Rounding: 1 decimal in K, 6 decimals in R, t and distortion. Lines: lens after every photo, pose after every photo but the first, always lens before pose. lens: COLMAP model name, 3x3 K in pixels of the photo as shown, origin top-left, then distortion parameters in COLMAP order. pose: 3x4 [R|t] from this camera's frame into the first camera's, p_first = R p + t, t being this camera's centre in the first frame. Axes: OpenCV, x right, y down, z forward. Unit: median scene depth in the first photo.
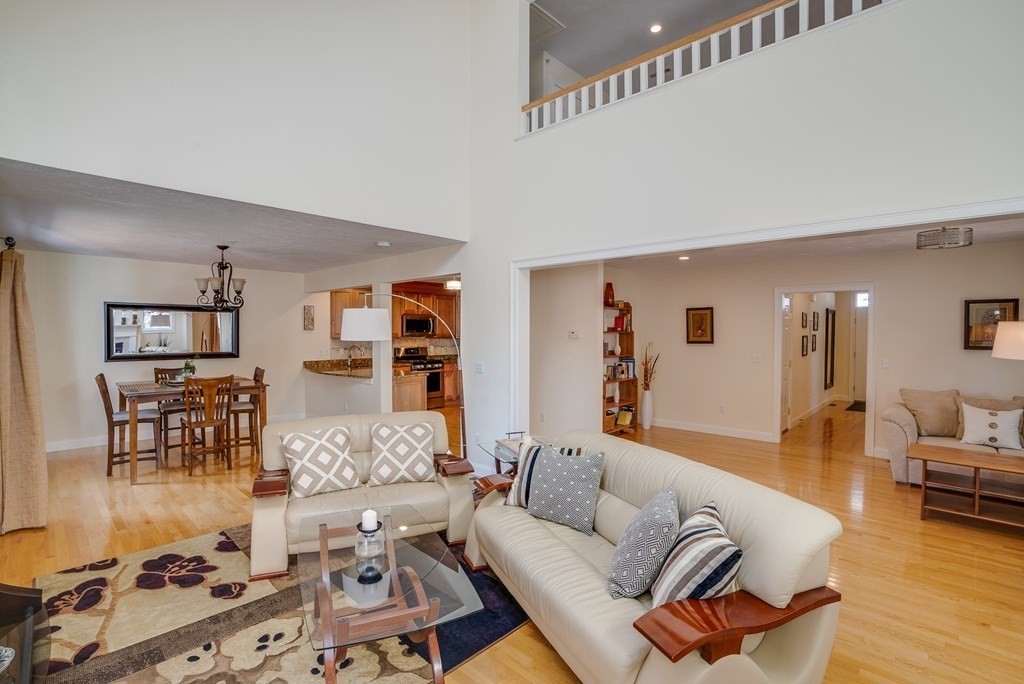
lens RADIAL K [[487.6, 0, 519.0], [0, 487.6, 335.5], [0, 0, 1]] dist [-0.038625, 0.015209]
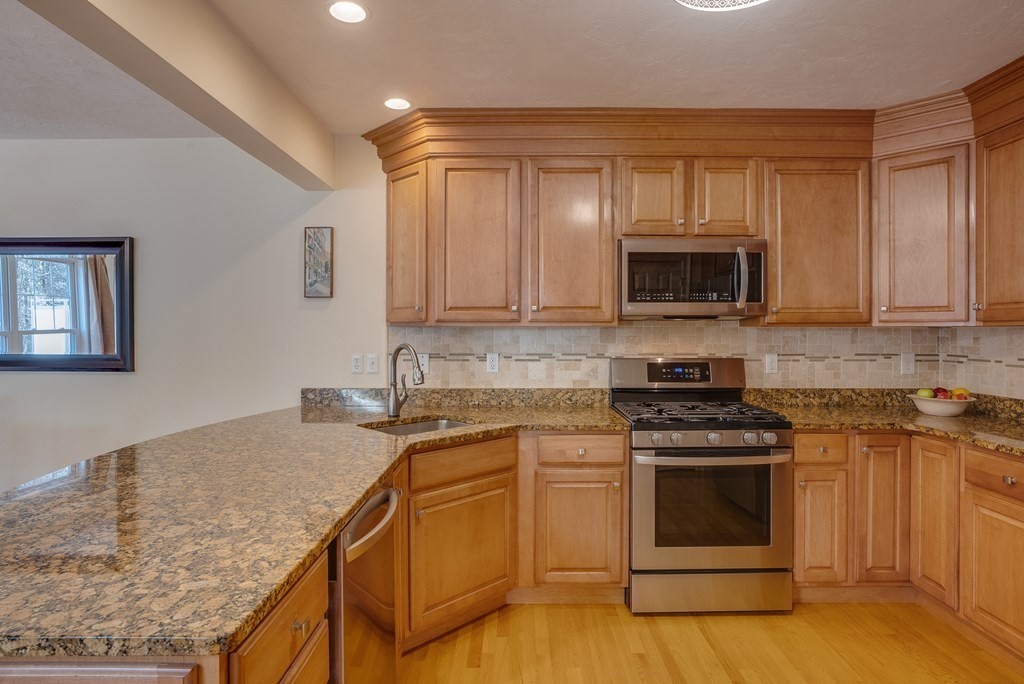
lens RADIAL K [[571.4, 0, 477.2], [0, 571.4, 331.7], [0, 0, 1]] dist [-0.037070, 0.025053]
pose [[0.672987, 0.000833, -0.739654, -0.054322], [-0.009118, 0.999933, -0.007170, 0.012868], [0.739598, 0.011570, 0.672949, 0.706040]]
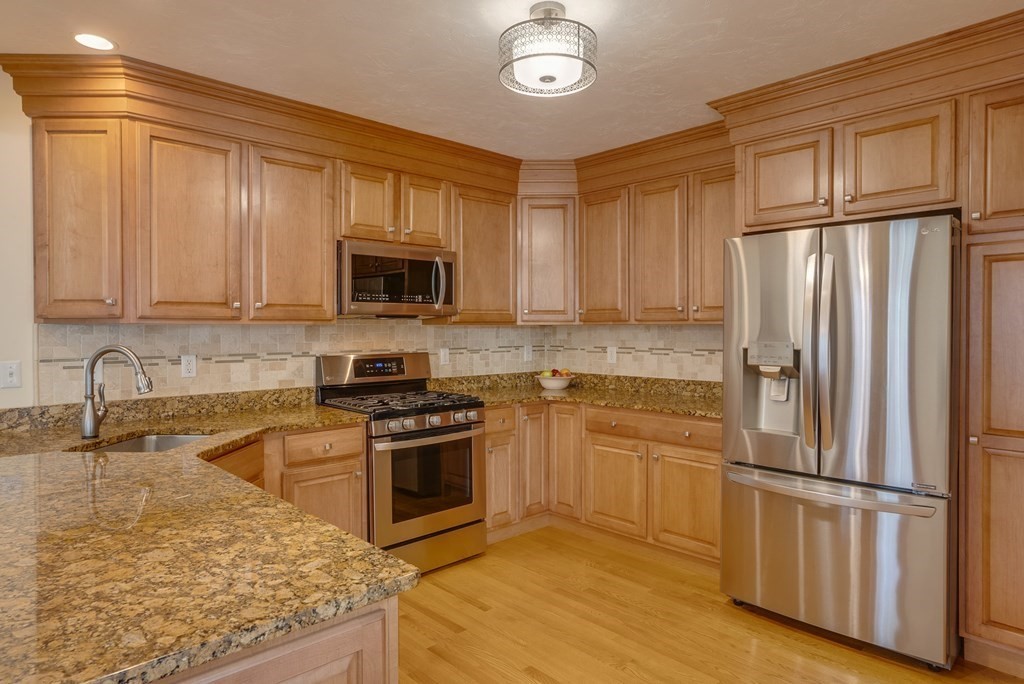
lens RADIAL K [[627.2, 0, 515.1], [0, 627.2, 337.1], [0, 0, 1]] dist [0.007376, 0.009757]
pose [[0.997956, -0.001824, -0.063872, -0.111752], [0.001981, 0.999995, 0.002393, 0.013447], [0.063868, -0.002515, 0.997955, 0.624413]]
